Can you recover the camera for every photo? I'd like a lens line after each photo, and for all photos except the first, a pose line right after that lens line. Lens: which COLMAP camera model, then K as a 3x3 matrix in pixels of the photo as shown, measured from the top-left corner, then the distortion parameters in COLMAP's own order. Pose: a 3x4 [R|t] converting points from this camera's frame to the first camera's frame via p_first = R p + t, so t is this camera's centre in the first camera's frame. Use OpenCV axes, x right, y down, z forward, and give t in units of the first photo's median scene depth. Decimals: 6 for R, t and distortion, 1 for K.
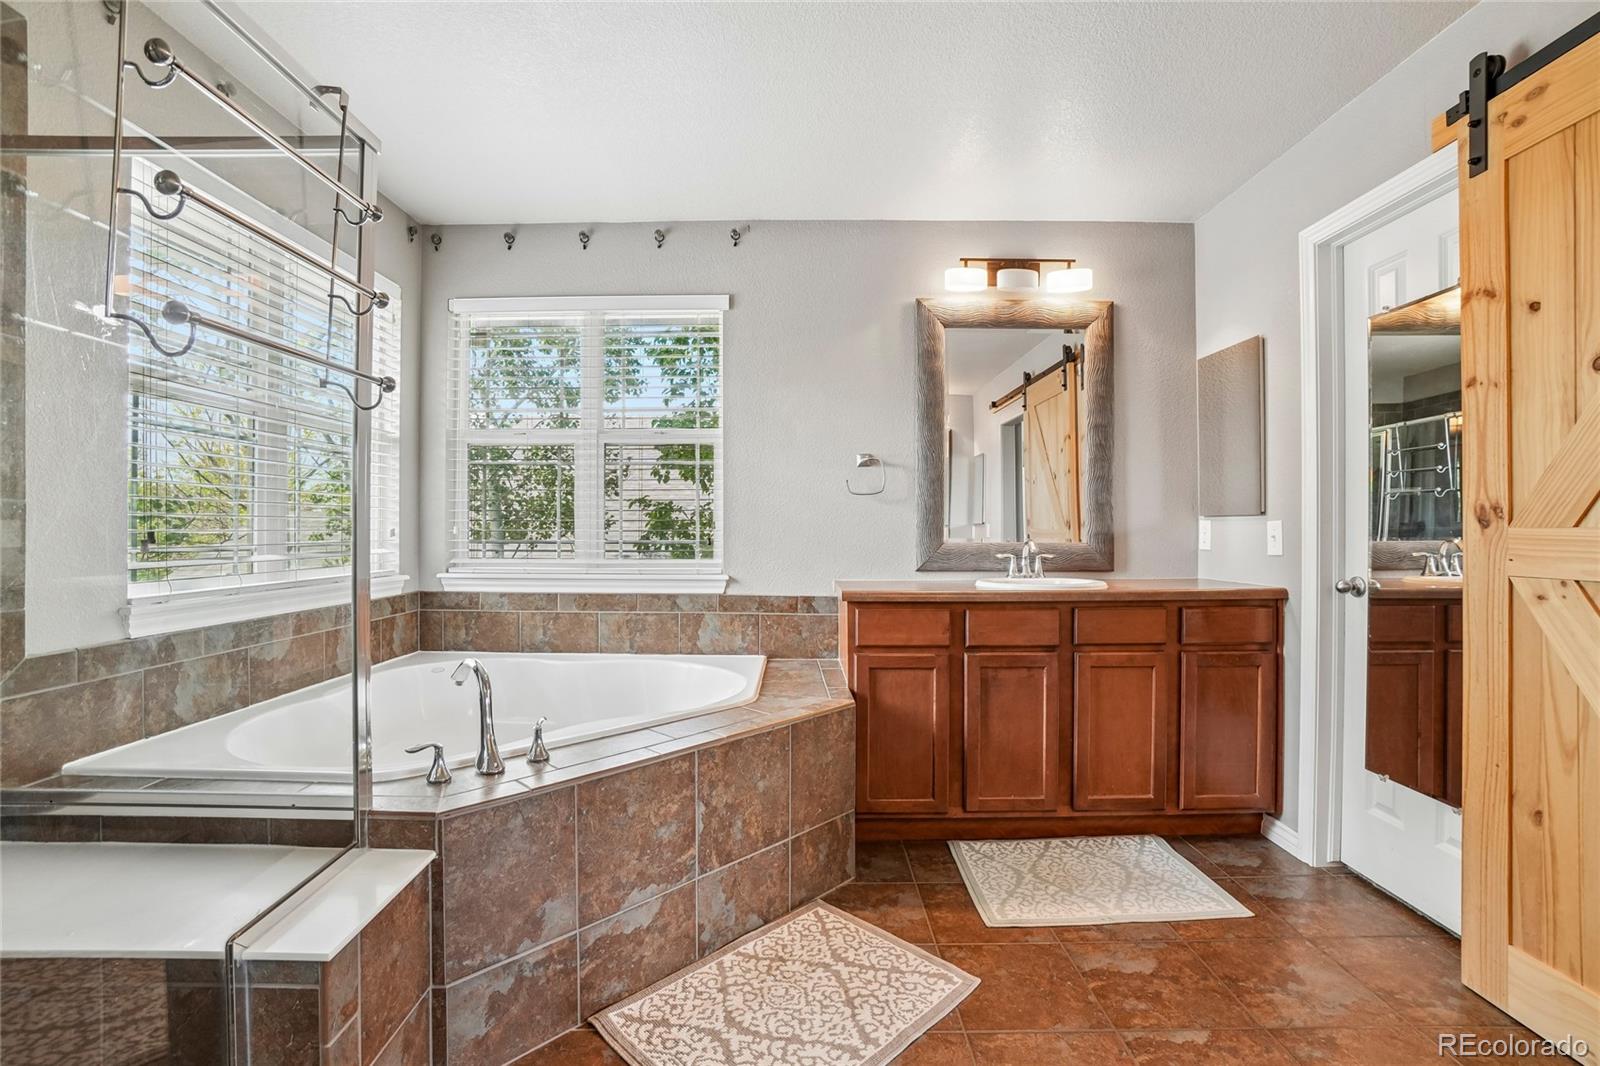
lens RADIAL K [[733.8, 0, 800.0], [0, 733.8, 533.0], [0, 0, 1]] dist [-0.060040, 0.021252]
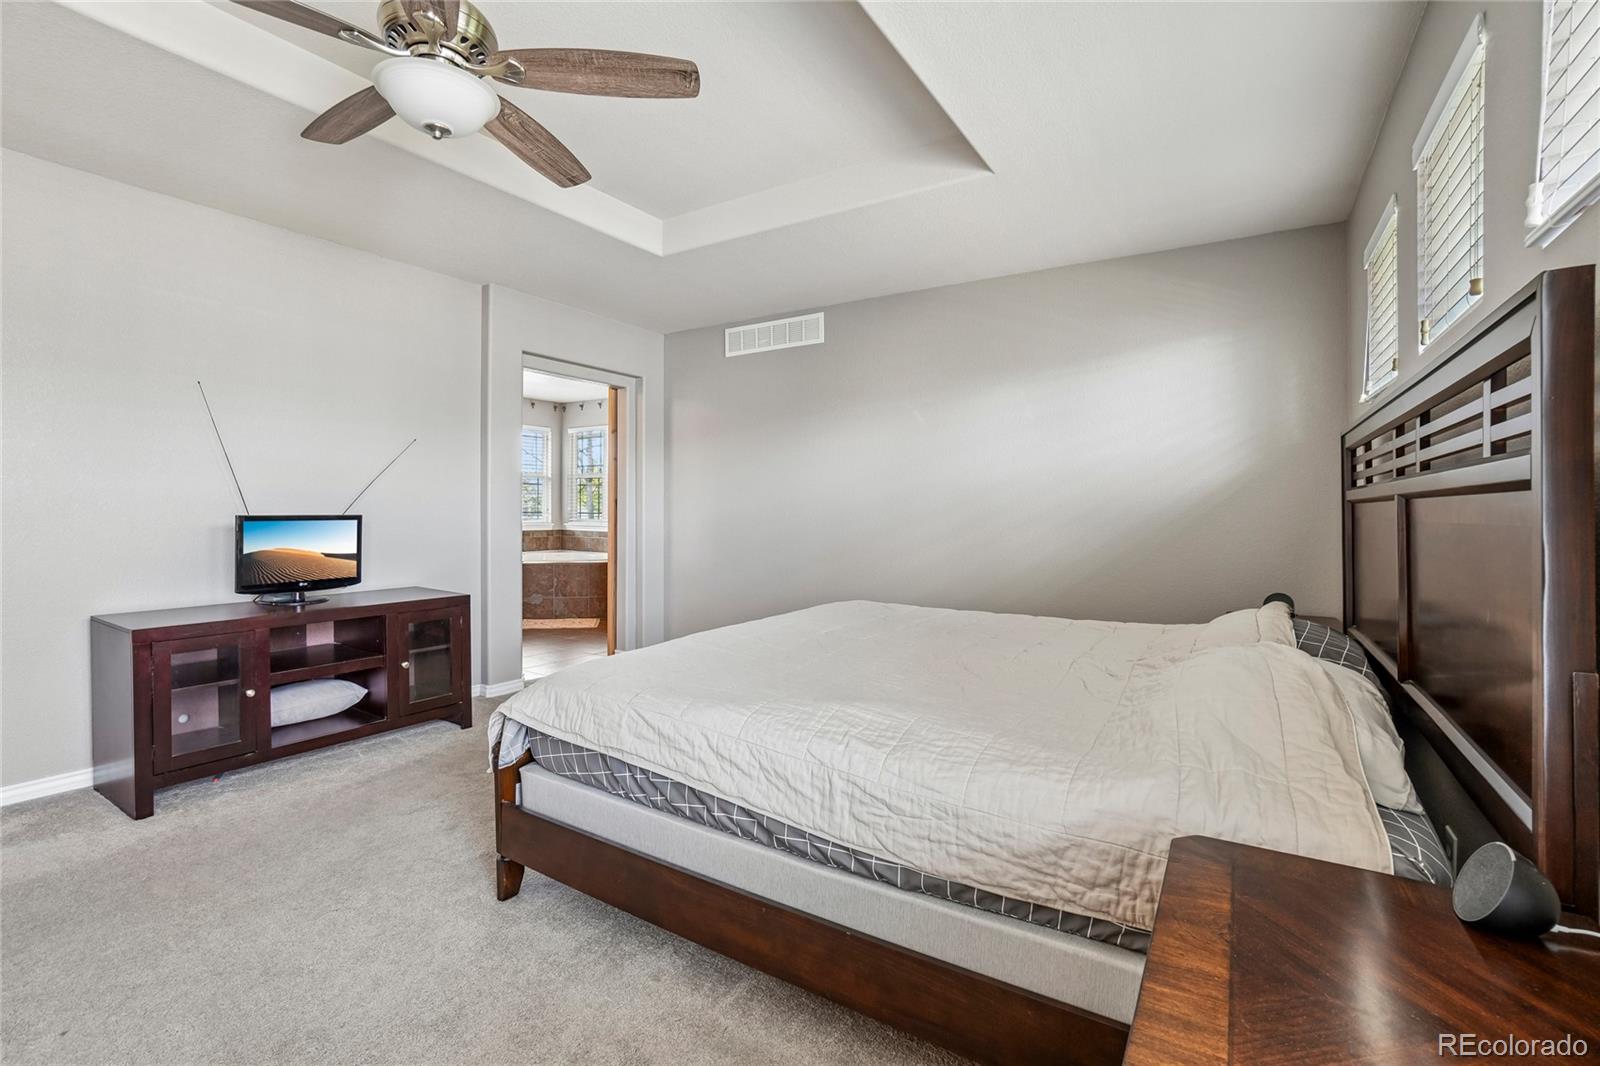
lens RADIAL K [[733.8, 0, 800.0], [0, 733.8, 533.0], [0, 0, 1]] dist [-0.060040, 0.021252]
pose [[0.849986, 0.025861, -0.526170, 2.303995], [-0.014908, 0.999575, 0.025046, 0.007983], [0.526594, -0.013445, 0.850011, -1.241791]]
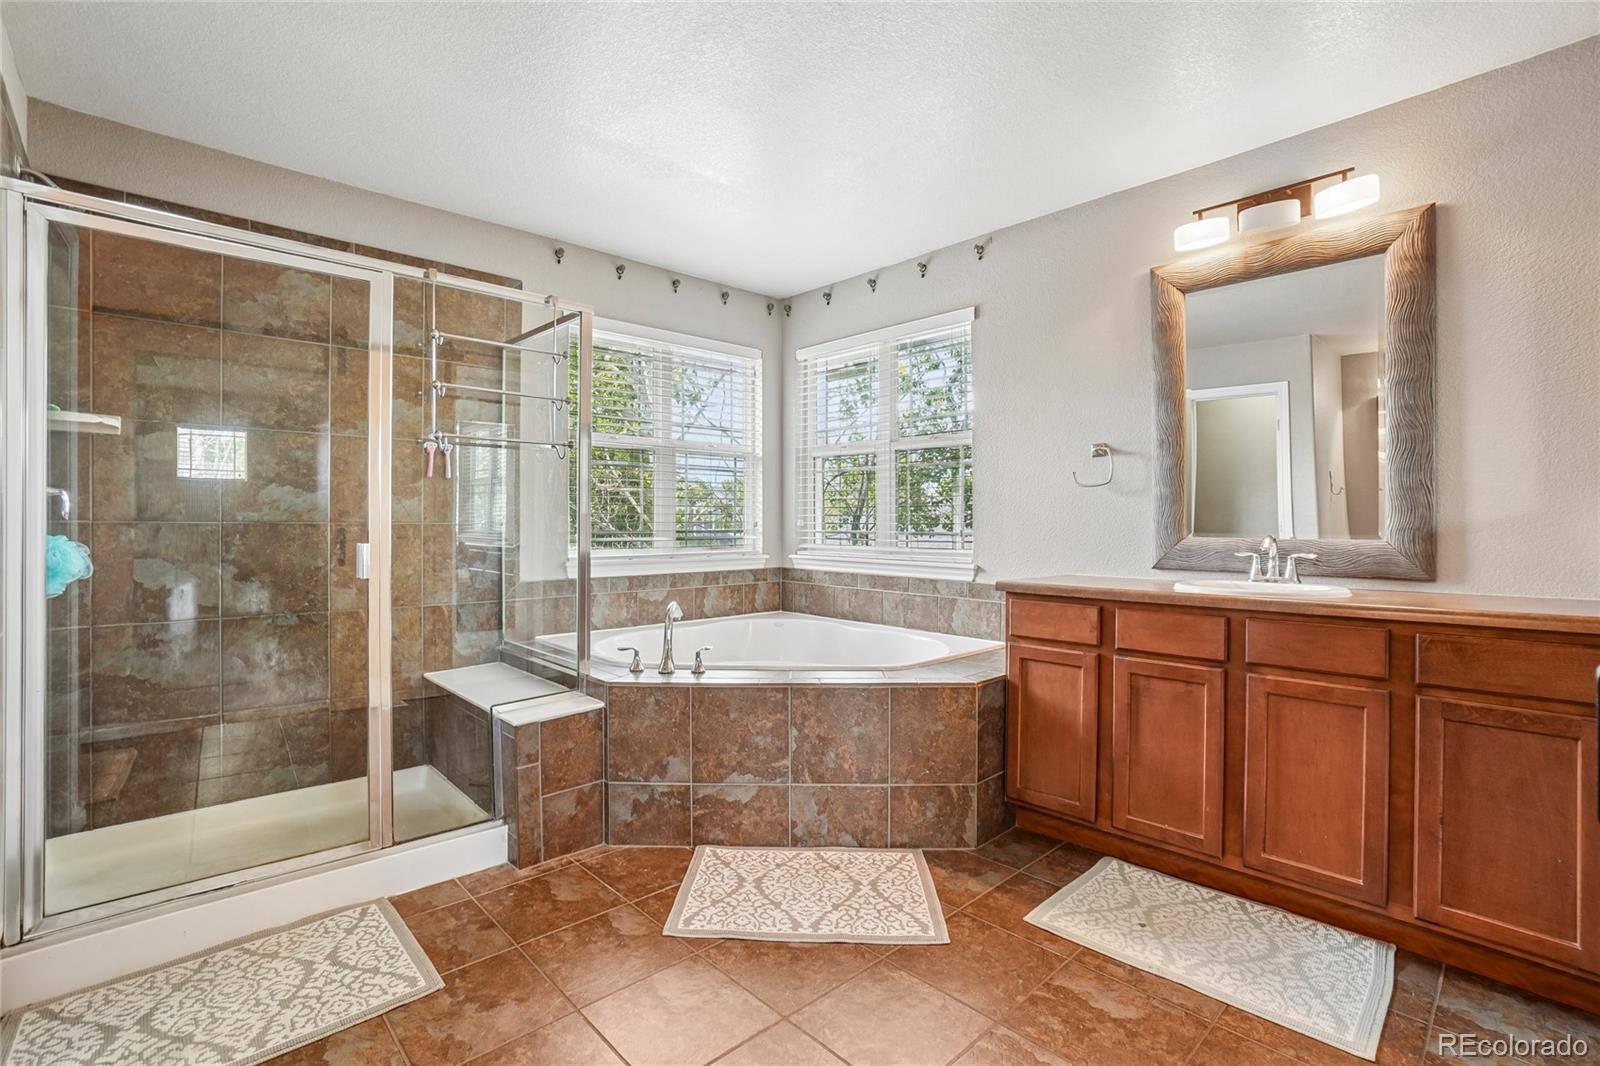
lens RADIAL K [[744.4, 0, 757.9], [0, 744.4, 522.0], [0, 0, 1]] dist [-0.061988, 0.023390]
pose [[0.659833, 0.001203, -0.751411, 0.630607], [-0.006687, 0.999969, -0.004272, 0.001806], [0.751382, 0.007844, 0.659820, 0.043624]]
